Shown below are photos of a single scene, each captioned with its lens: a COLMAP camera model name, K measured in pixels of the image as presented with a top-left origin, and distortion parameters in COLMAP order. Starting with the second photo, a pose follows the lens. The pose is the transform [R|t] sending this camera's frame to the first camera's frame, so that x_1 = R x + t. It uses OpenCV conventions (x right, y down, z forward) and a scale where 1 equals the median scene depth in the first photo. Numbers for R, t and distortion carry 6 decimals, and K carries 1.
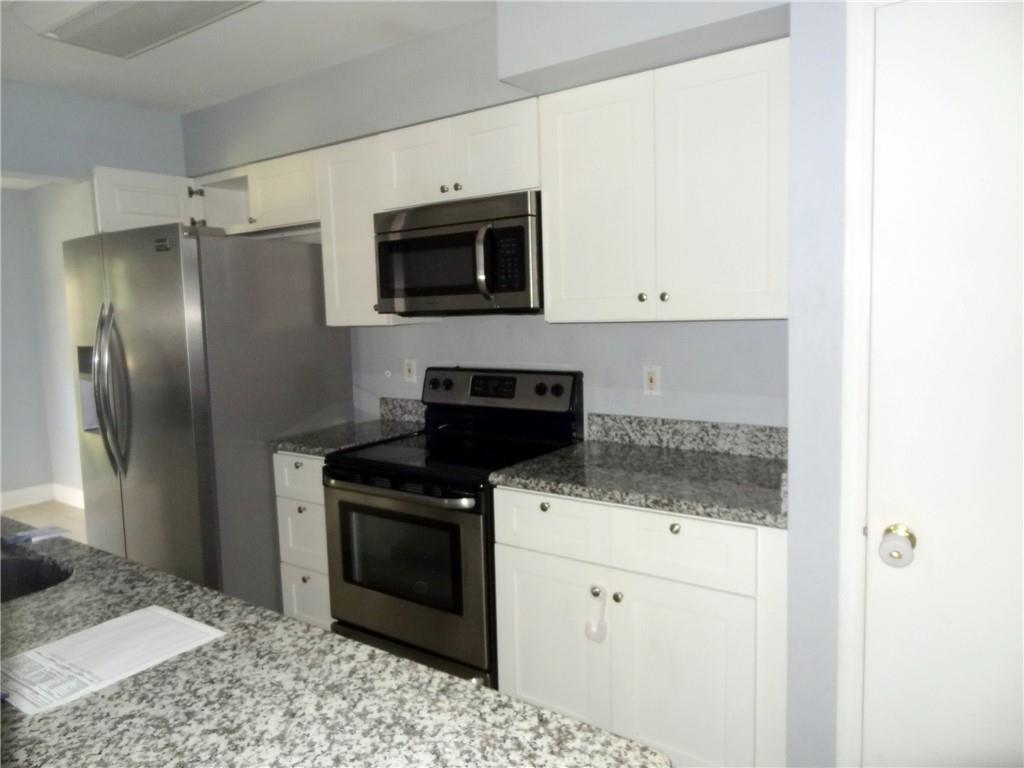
lens RADIAL K [[730.0, 0, 510.5], [0, 730.0, 376.1], [0, 0, 1]] dist [-0.004088, 0.013080]
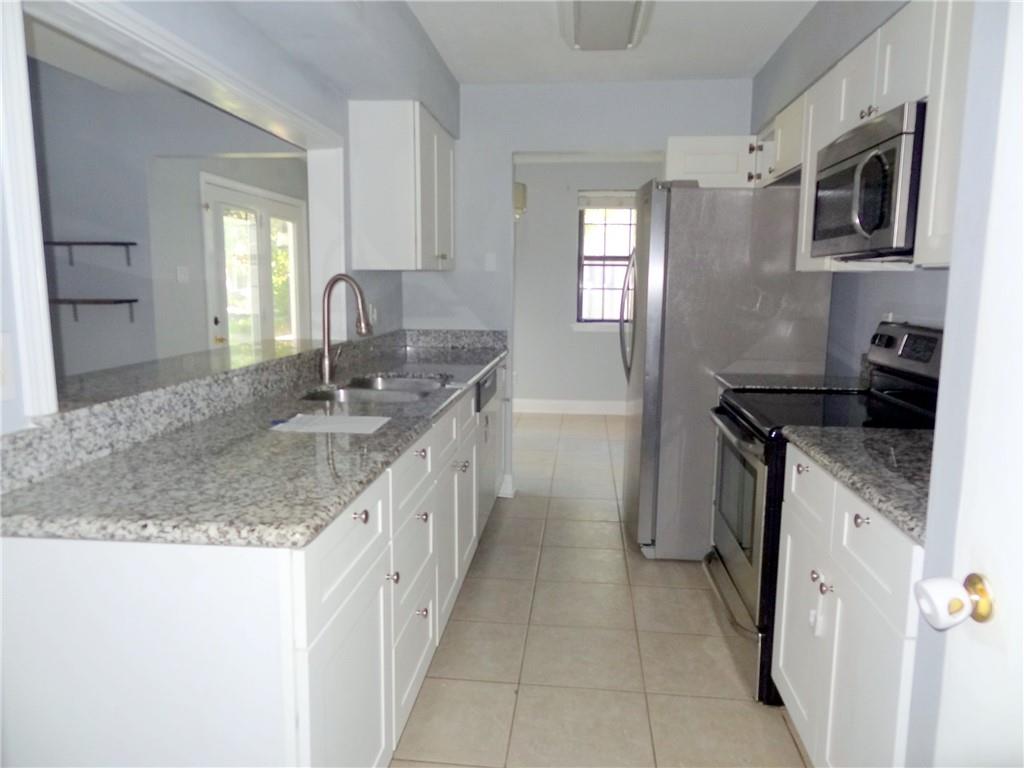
lens RADIAL K [[730.0, 0, 511.0], [0, 730.0, 389.5], [0, 0, 1]] dist [-0.004088, 0.013080]
pose [[0.502239, 0.163249, -0.849179, 0.541919], [-0.106999, 0.986204, 0.126307, 0.007003], [0.858083, 0.027424, 0.512778, 0.203951]]
